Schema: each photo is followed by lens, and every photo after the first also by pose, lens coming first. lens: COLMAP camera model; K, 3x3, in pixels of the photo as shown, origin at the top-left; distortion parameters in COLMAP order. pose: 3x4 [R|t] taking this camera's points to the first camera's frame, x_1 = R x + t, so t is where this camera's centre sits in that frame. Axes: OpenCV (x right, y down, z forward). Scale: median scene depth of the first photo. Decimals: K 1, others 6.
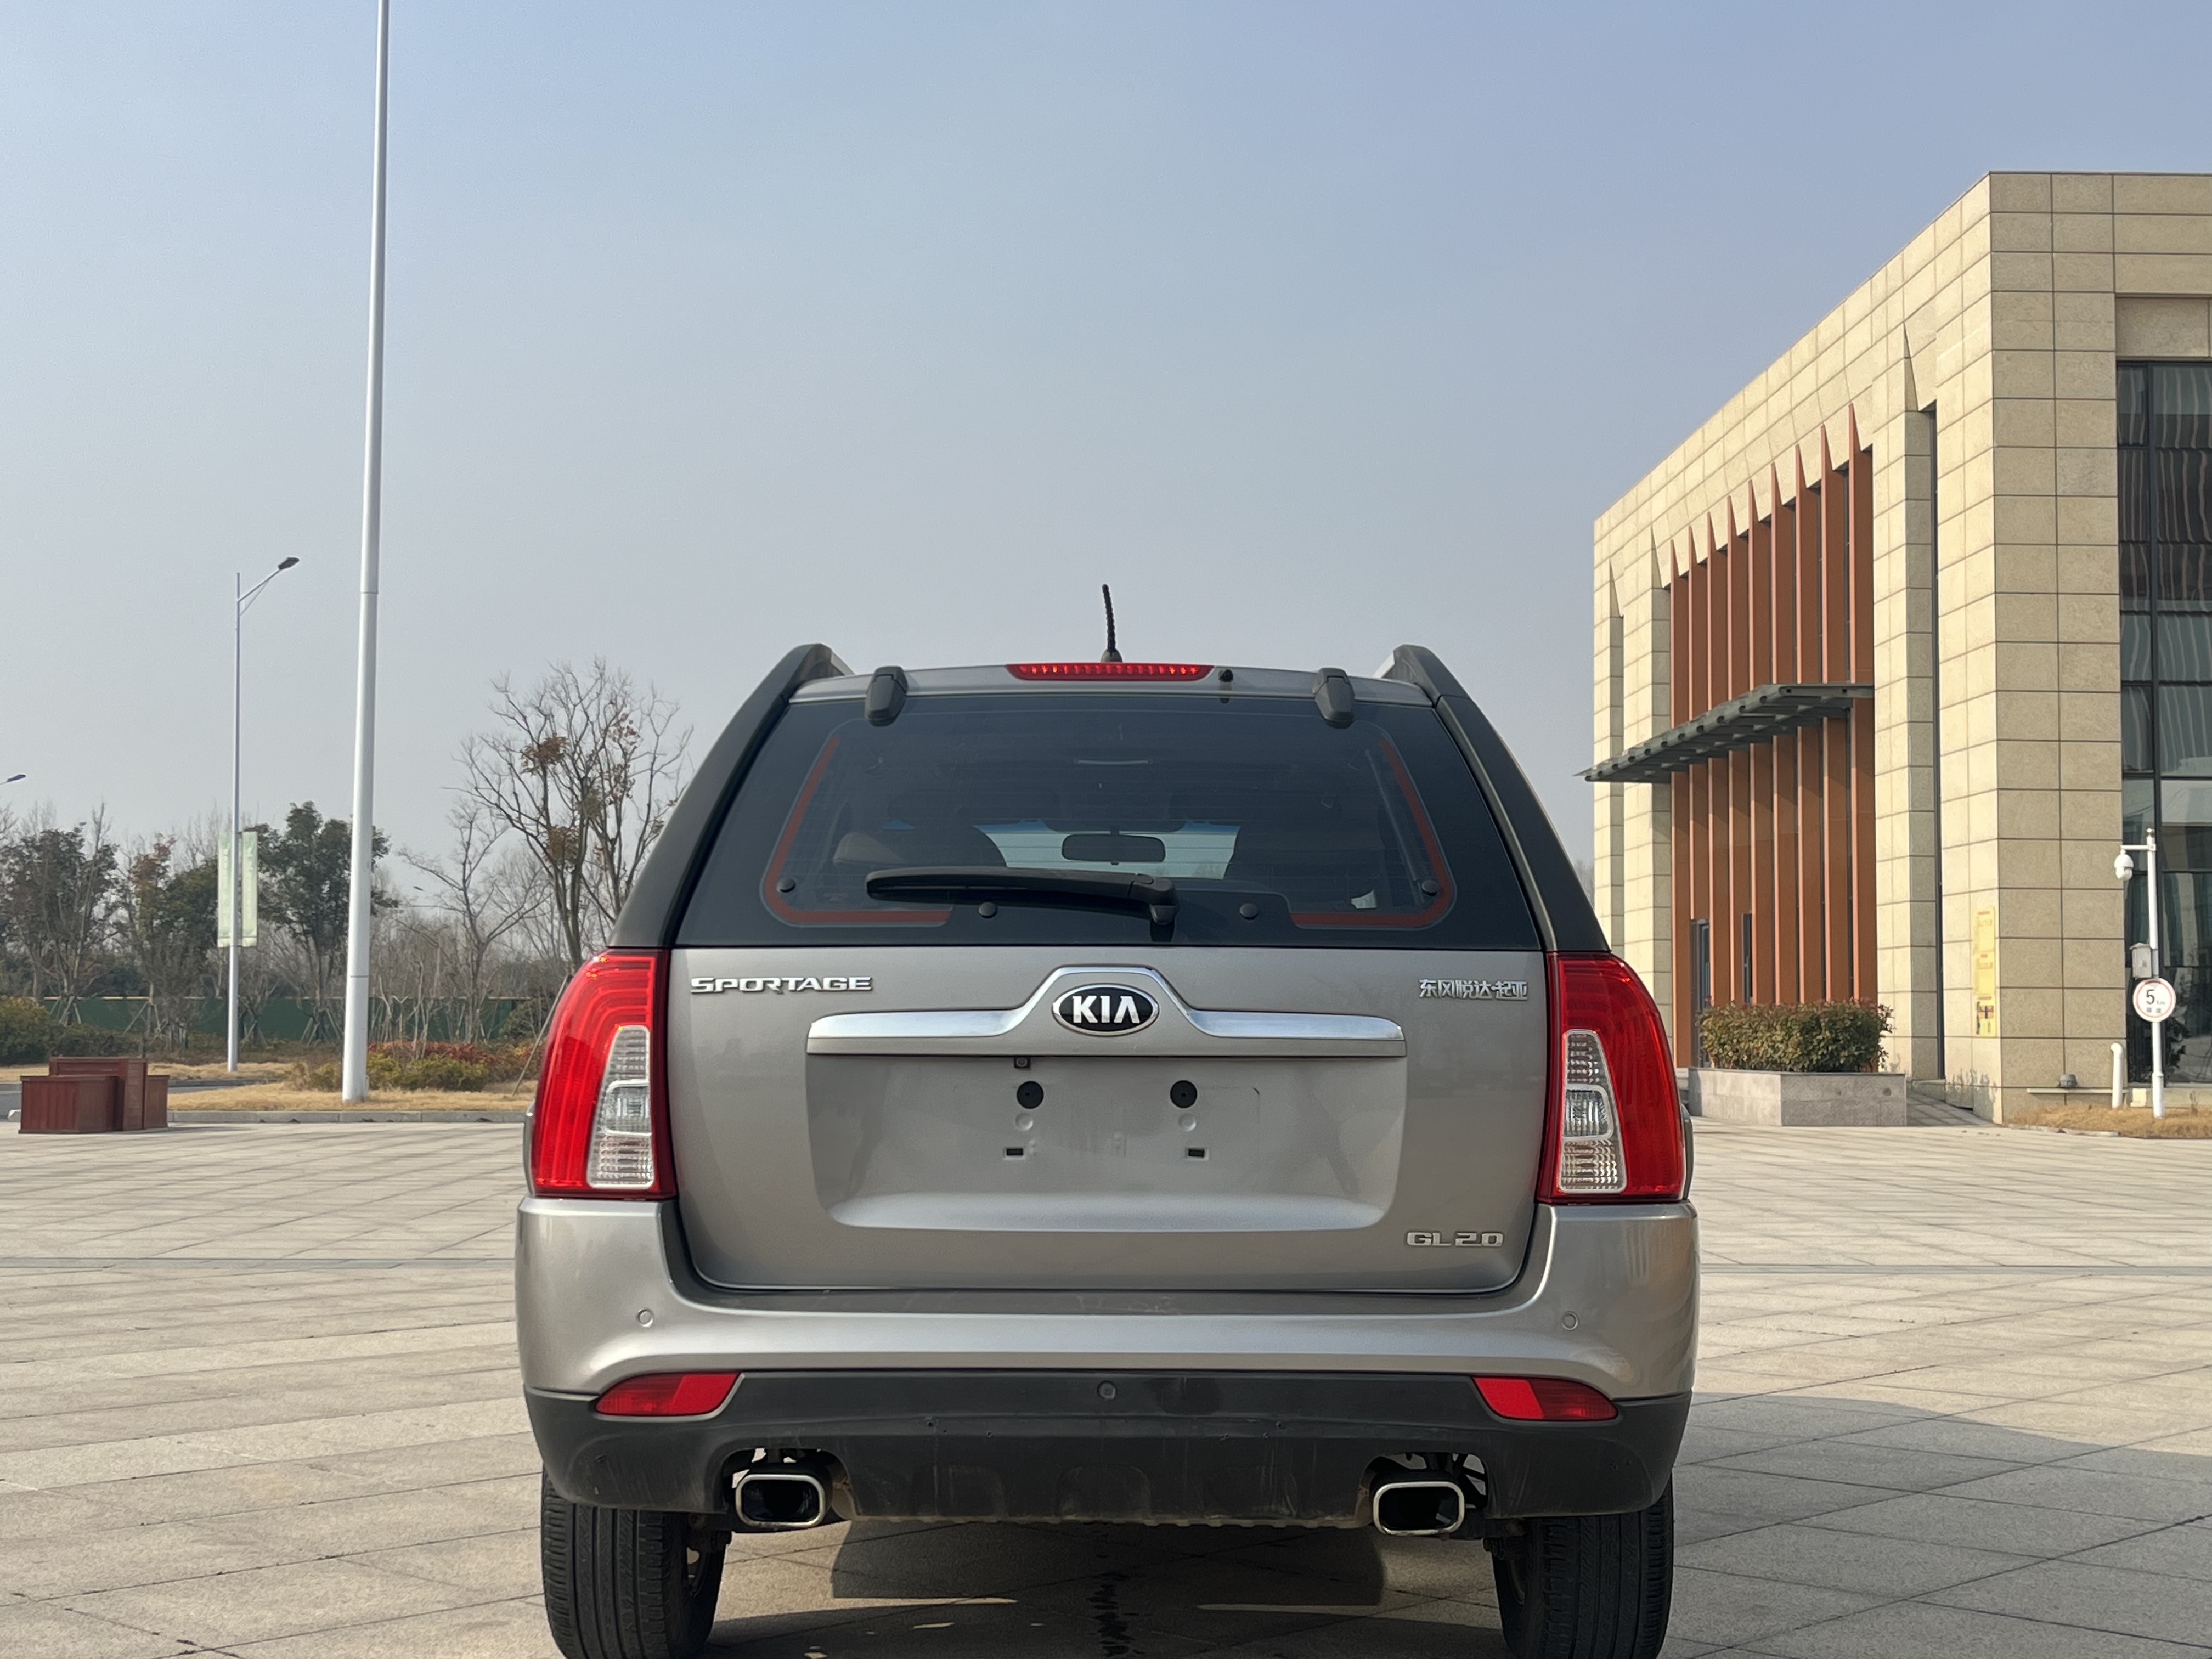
lens RADIAL K [[2932.6, 0, 1106.9], [0, 2932.6, 832.1], [0, 0, 1]] dist [0.023620, 0.000000]
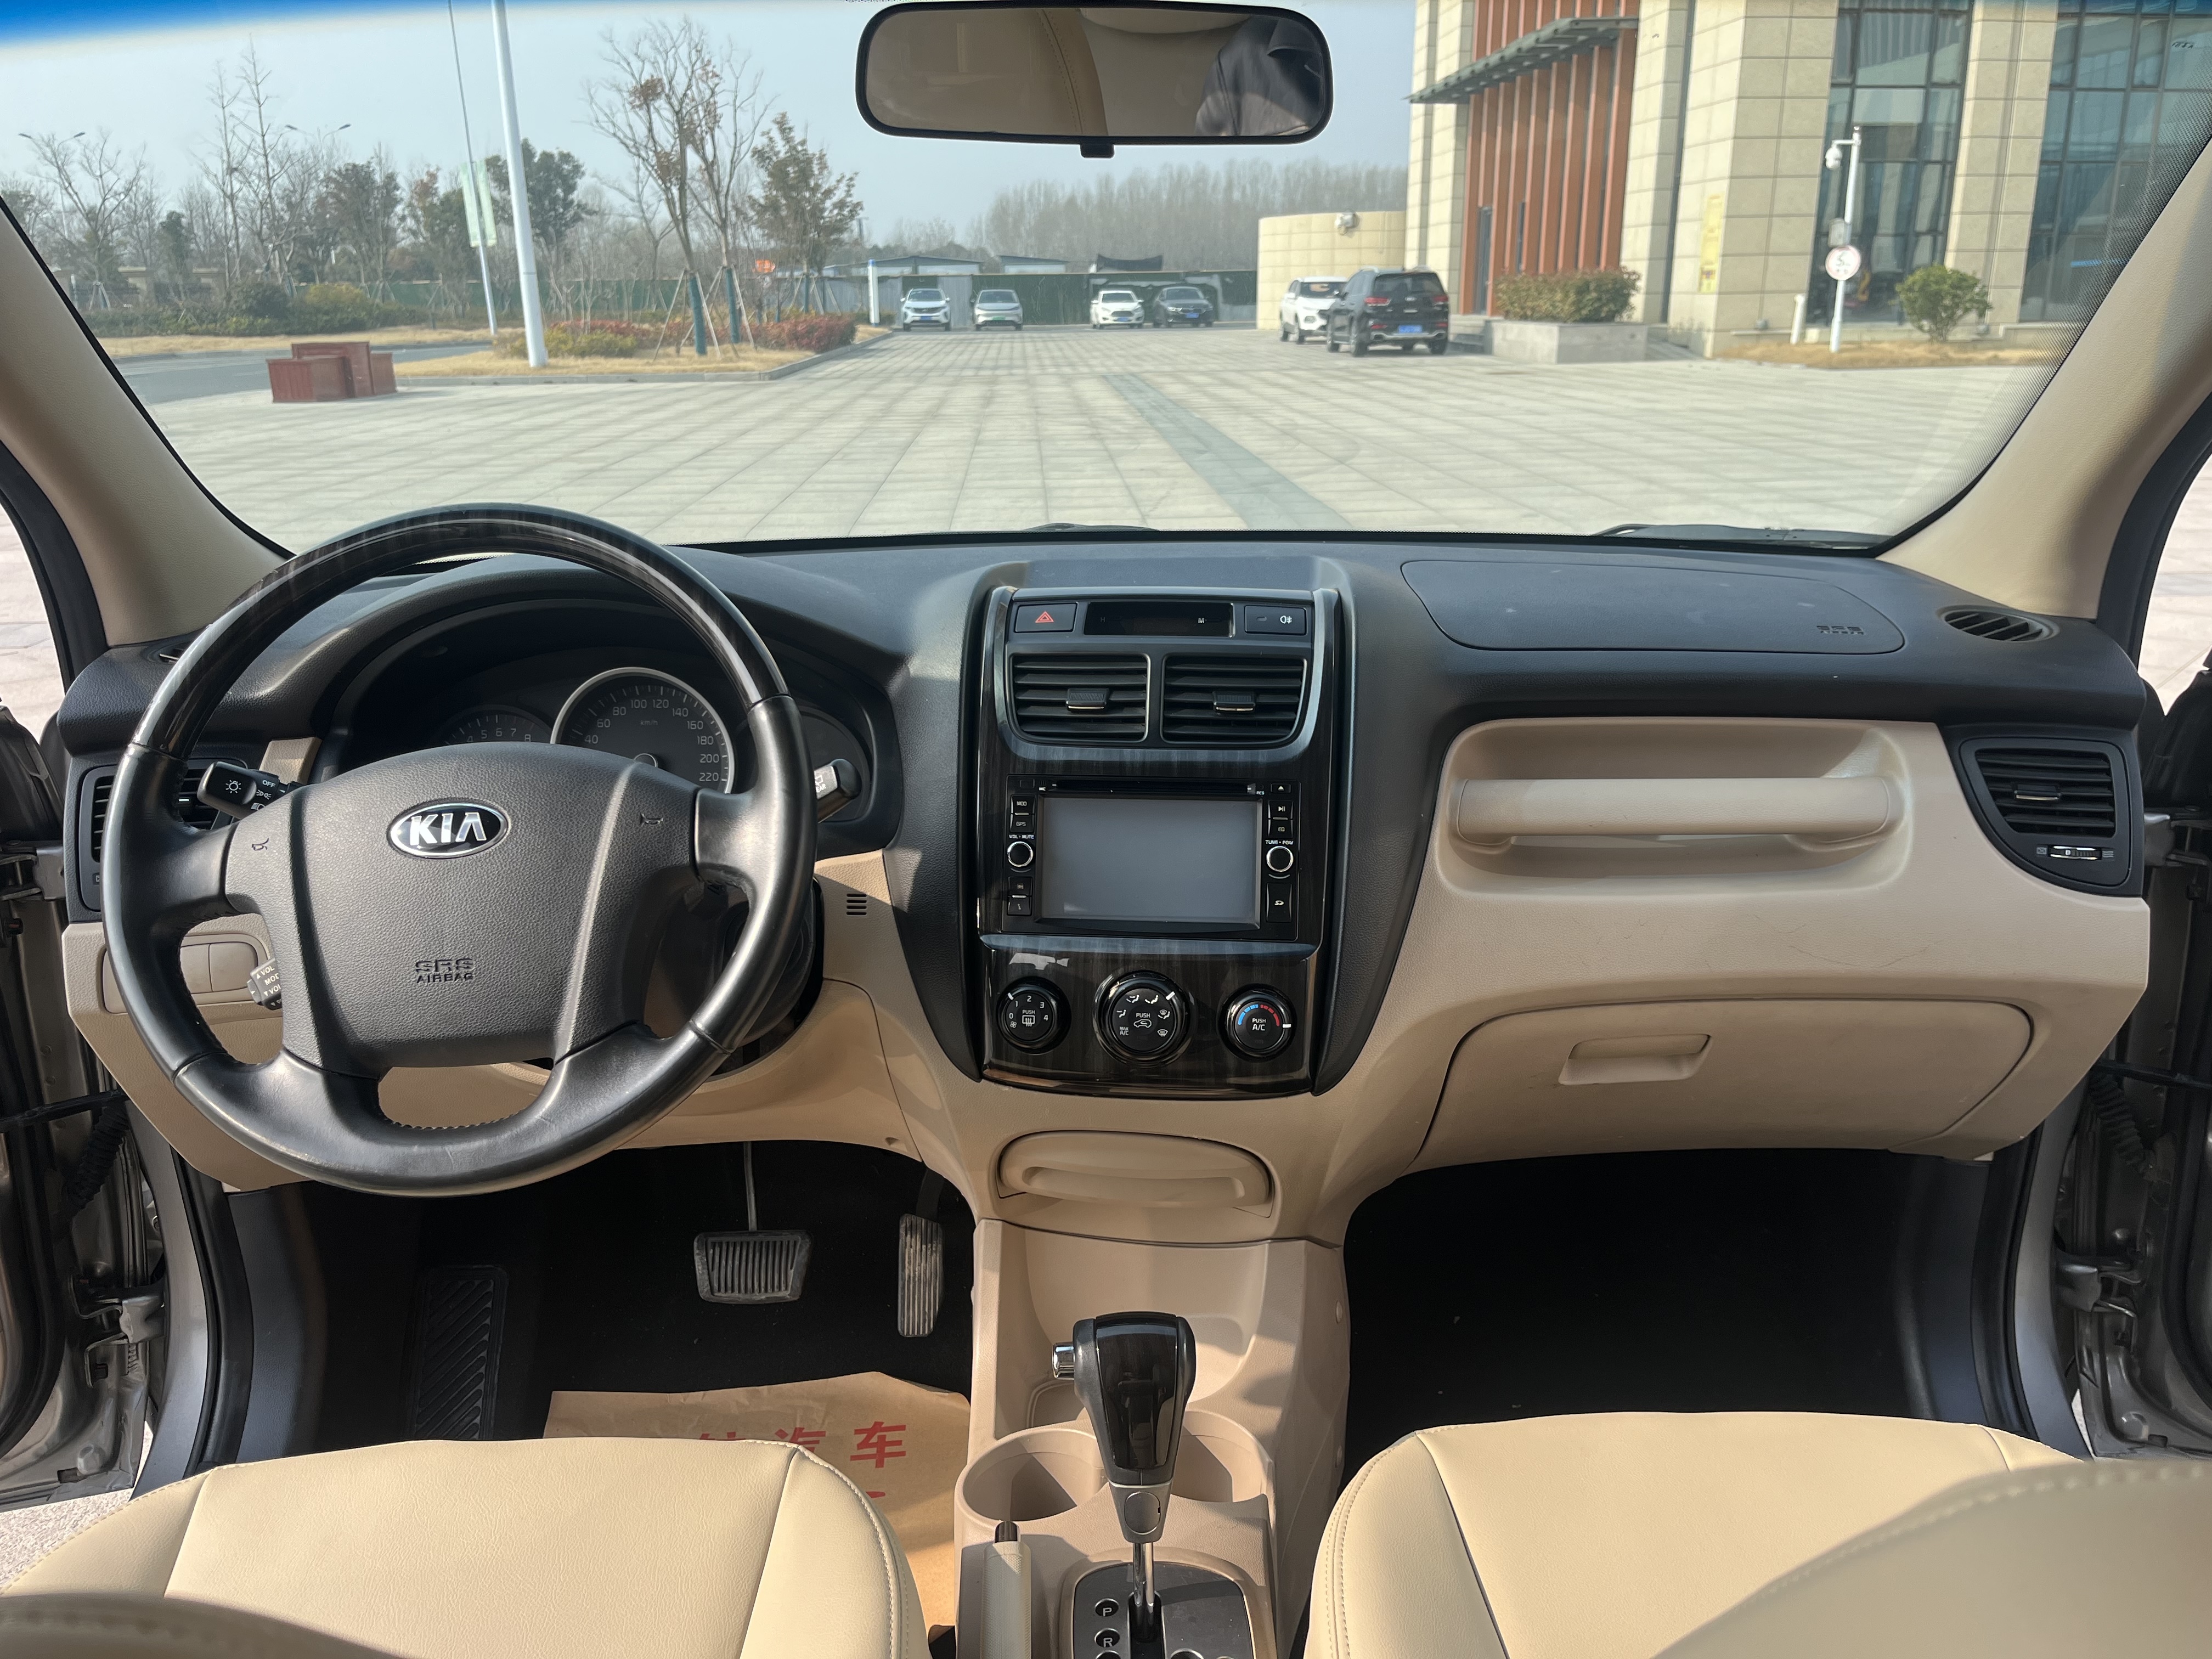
lens RADIAL K [[1683.3, 0, 1106.0], [0, 1683.3, 838.1], [0, 0, 1]] dist [0.034709, -0.030525]
pose [[0.999654, -0.024582, 0.009364, 0.000214], [0.019274, 0.926744, 0.375199, 0.002275], [-0.017901, -0.374889, 0.926897, 0.157148]]
